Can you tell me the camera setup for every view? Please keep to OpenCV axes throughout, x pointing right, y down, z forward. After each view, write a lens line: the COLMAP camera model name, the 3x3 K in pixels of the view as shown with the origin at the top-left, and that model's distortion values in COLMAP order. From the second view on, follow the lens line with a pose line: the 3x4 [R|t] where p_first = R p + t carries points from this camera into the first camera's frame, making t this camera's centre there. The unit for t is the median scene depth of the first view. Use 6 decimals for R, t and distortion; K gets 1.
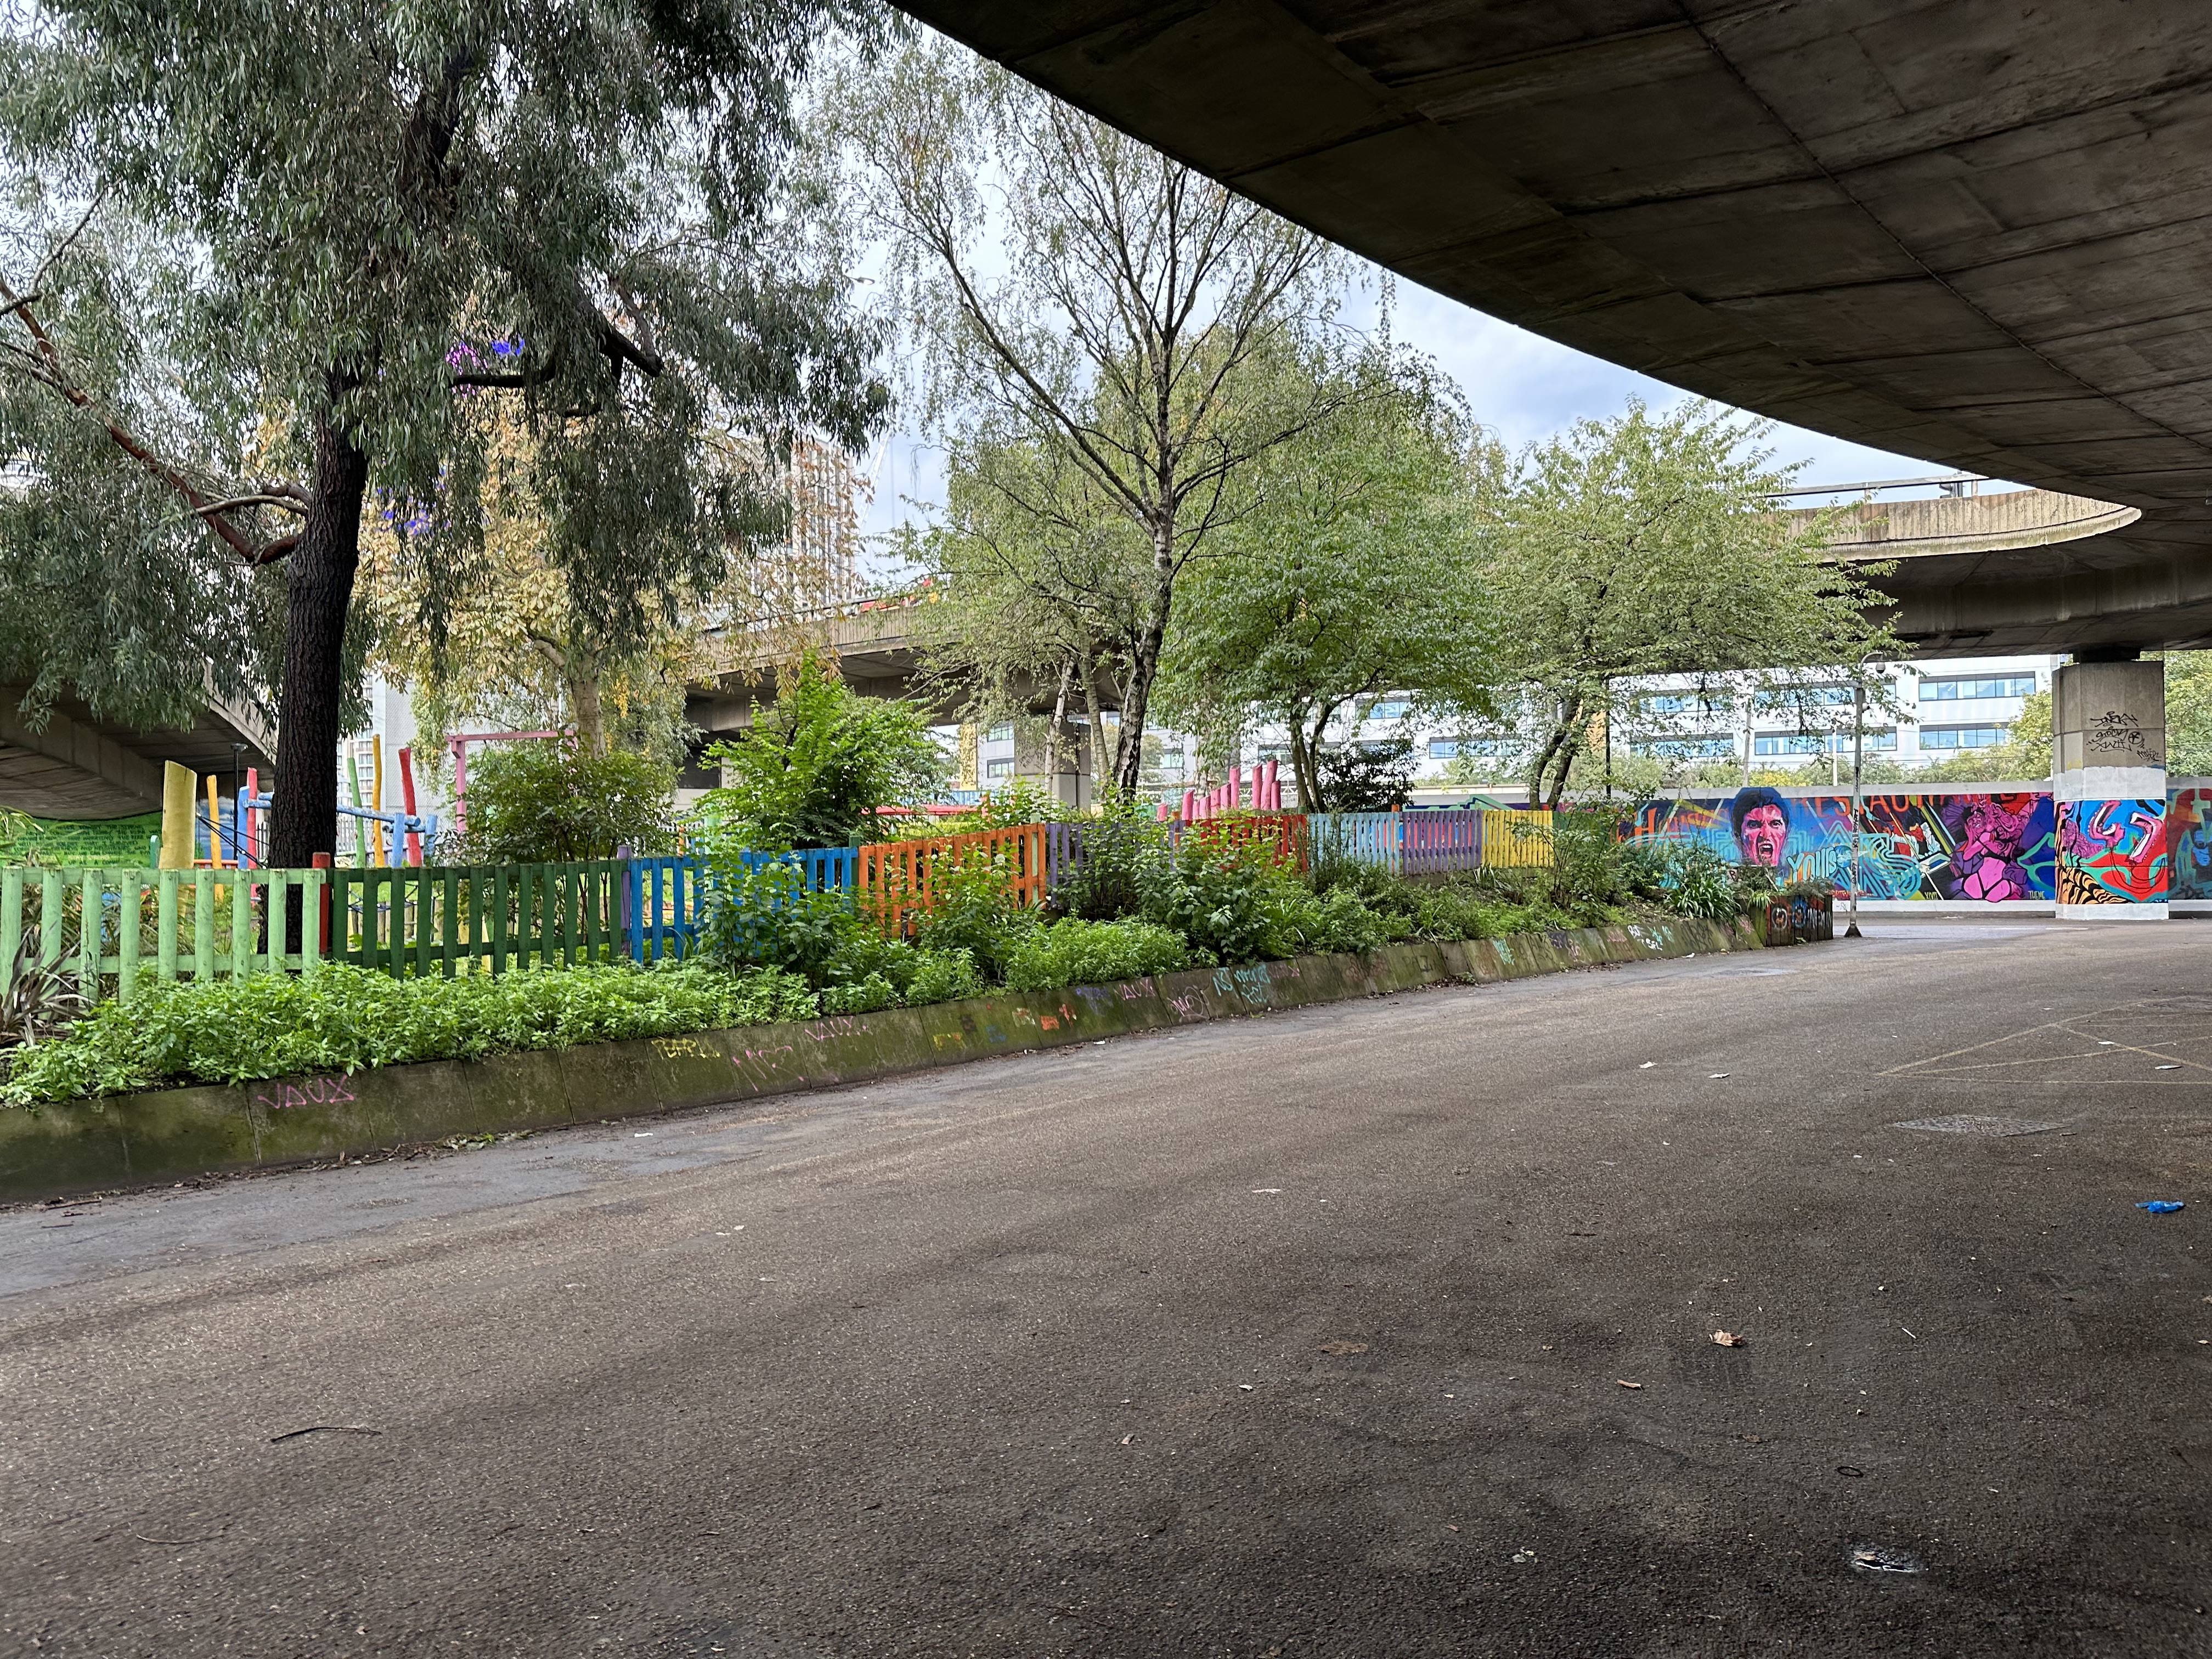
lens RADIAL K [[1542.9, 0, 1123.0], [0, 1542.9, 836.3], [0, 0, 1]] dist [0.058346, -0.068041]
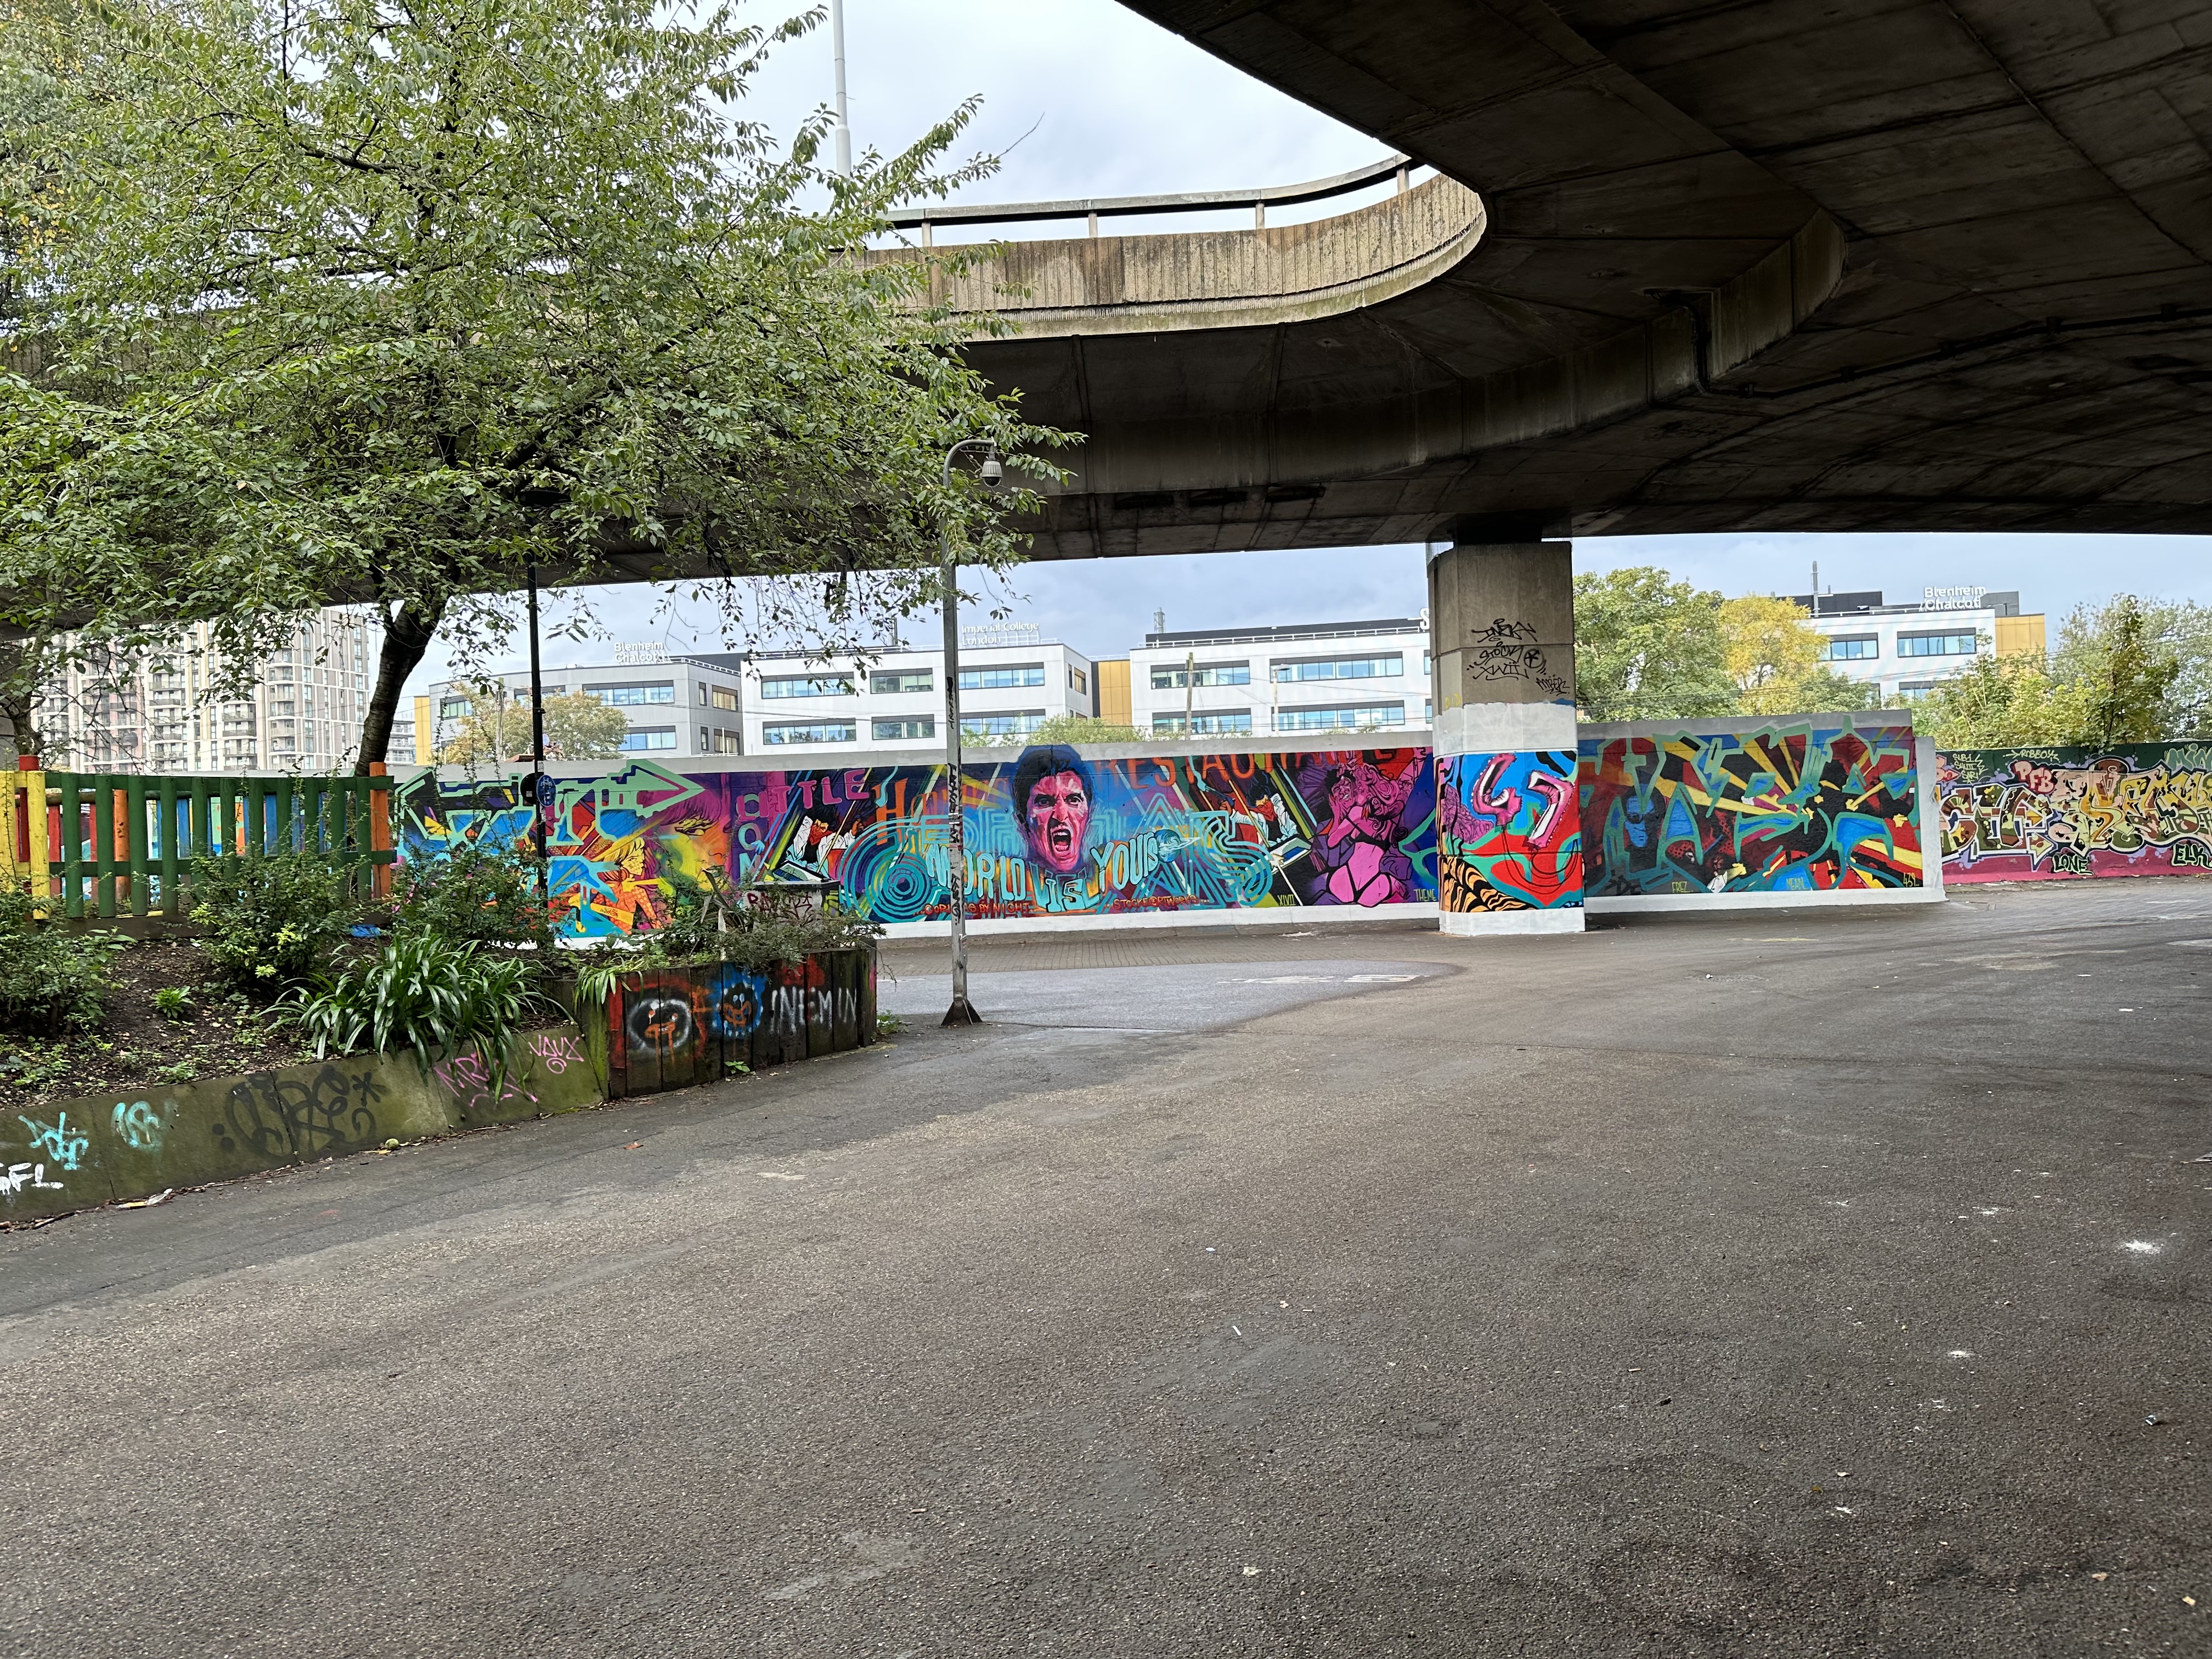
lens RADIAL K [[1535.4, 0, 1108.4], [0, 1535.4, 823.7], [0, 0, 1]] dist [0.171841, -0.309128]
pose [[0.969480, -0.022503, 0.244134, 0.333574], [0.022413, 0.999744, 0.003149, 0.000805], [-0.244142, 0.002419, 0.969736, 0.434980]]
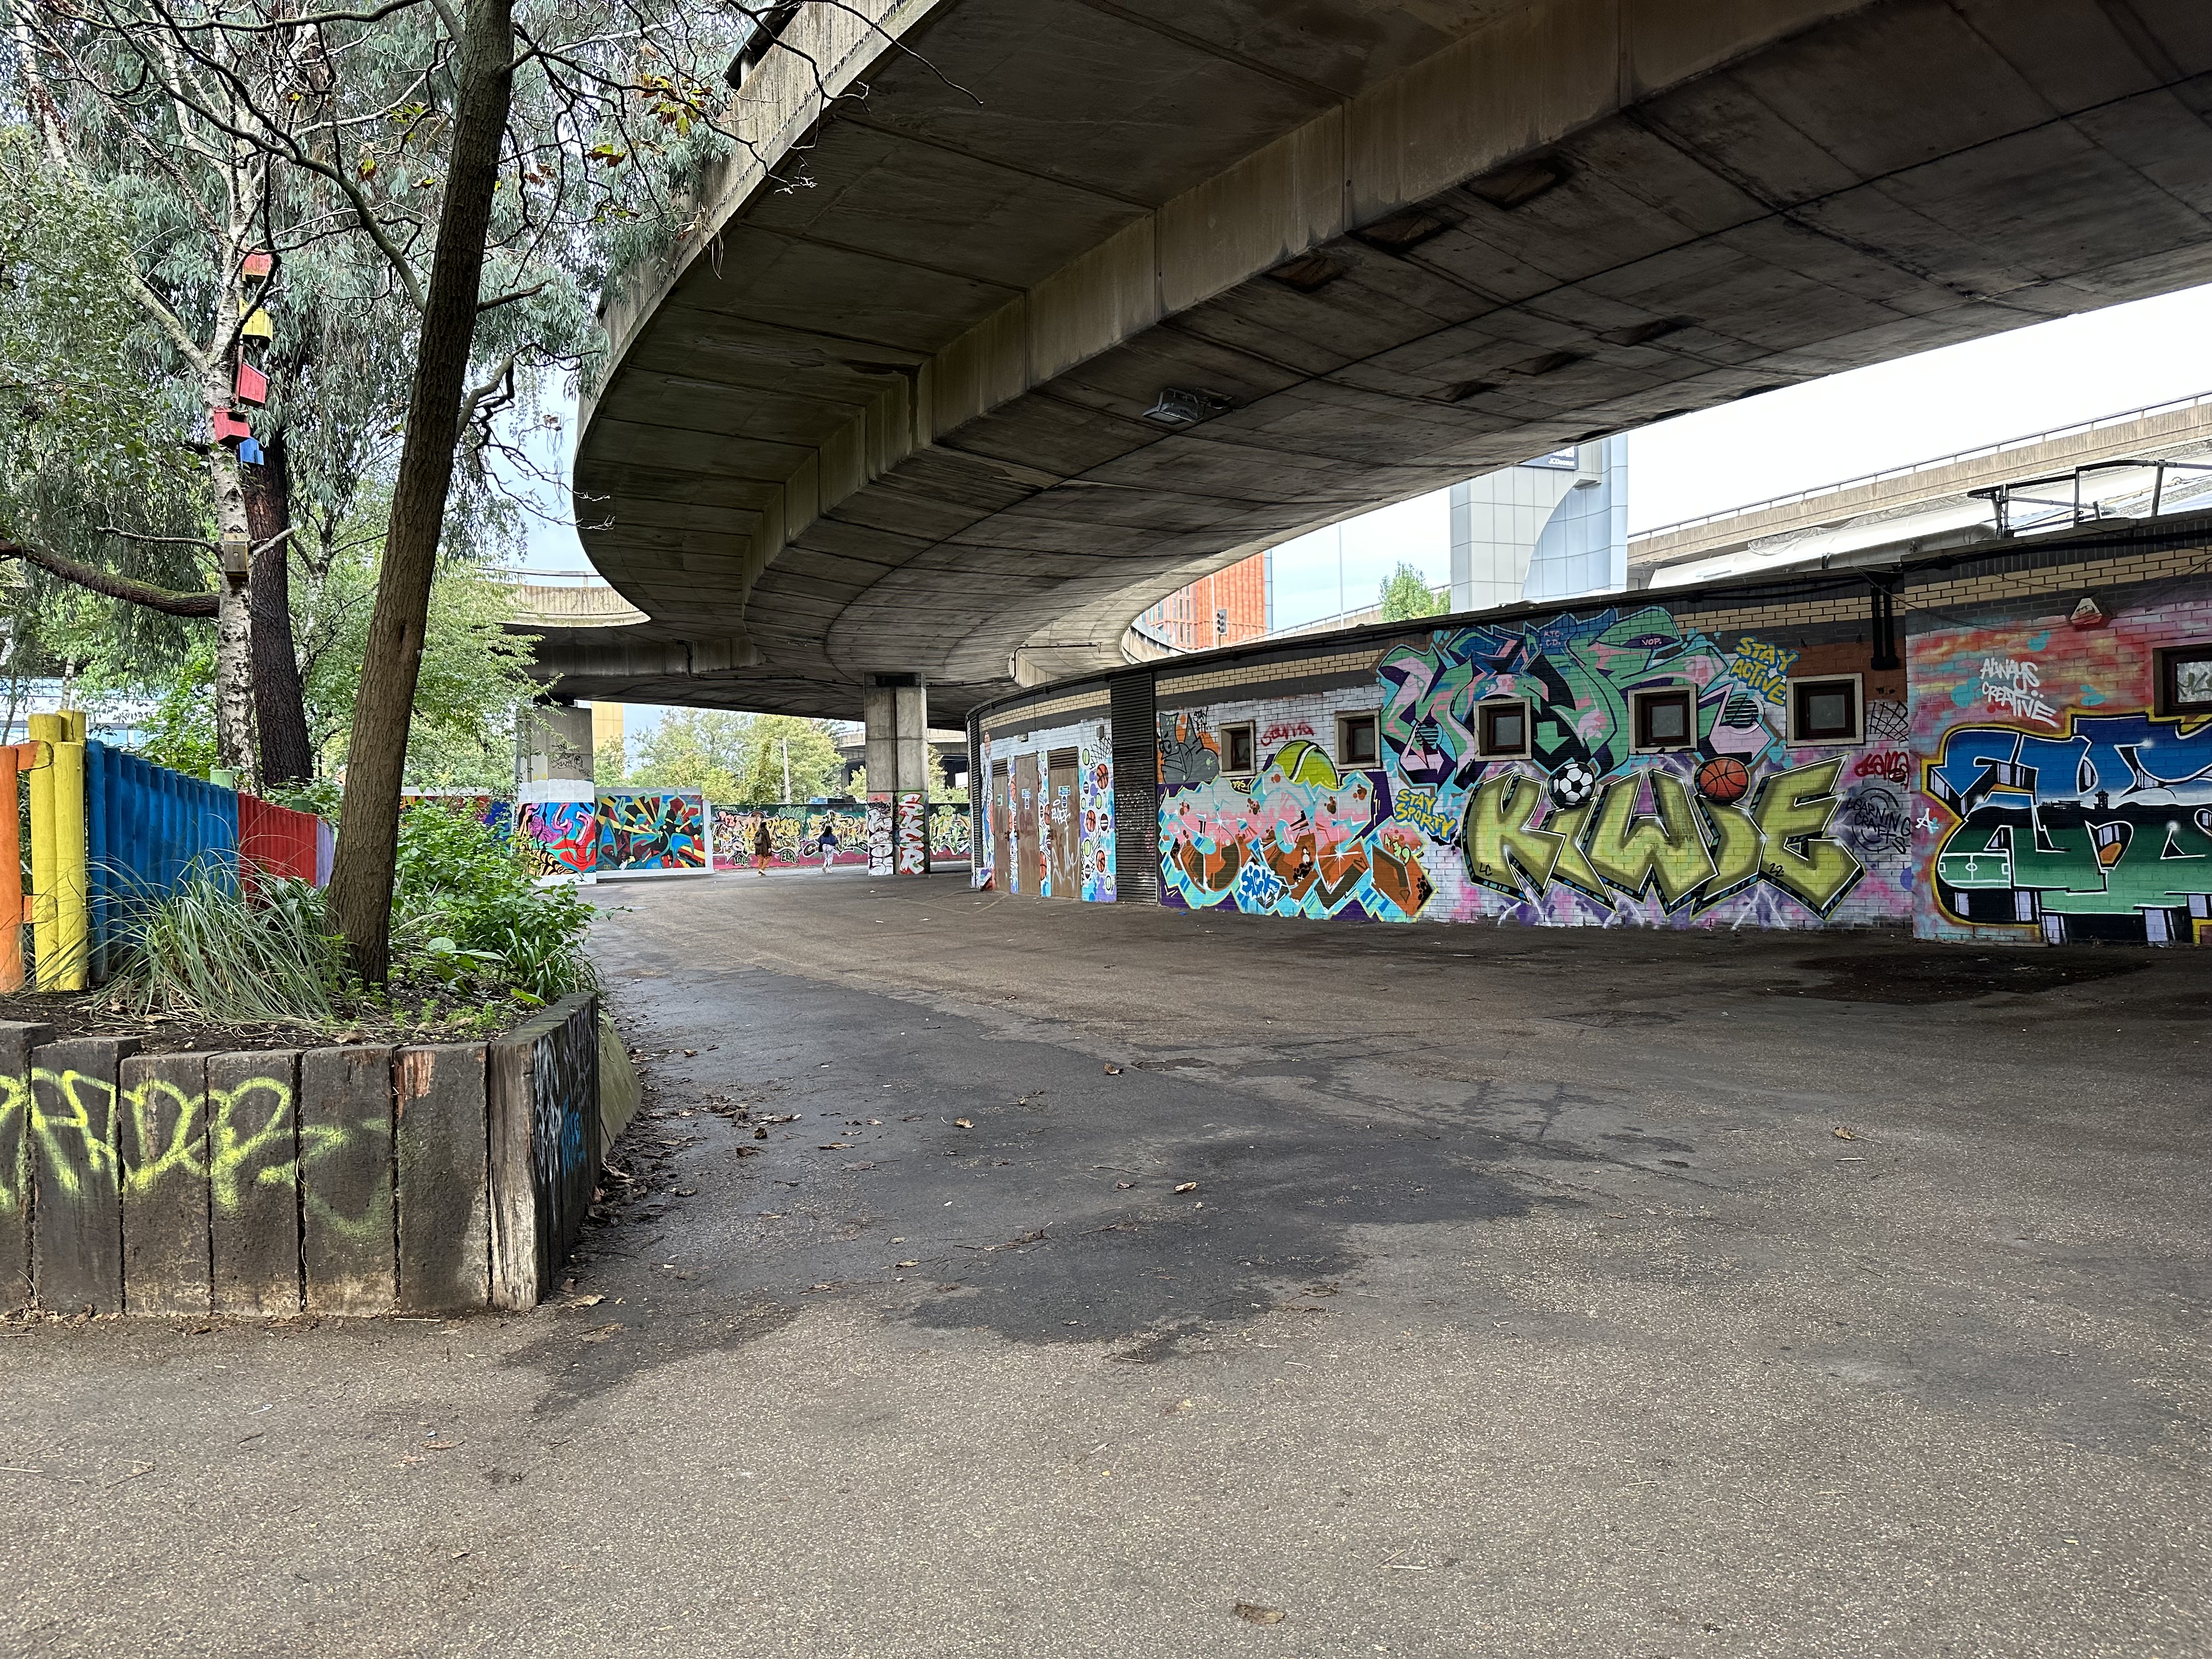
lens RADIAL K [[1513.3, 0, 1122.1], [0, 1513.3, 830.7], [0, 0, 1]] dist [0.178287, -0.387729]
pose [[0.423658, -0.001702, 0.905821, -0.468375], [0.004690, 0.999989, -0.000315, 0.006163], [-0.905810, 0.004382, 0.423662, -0.073288]]
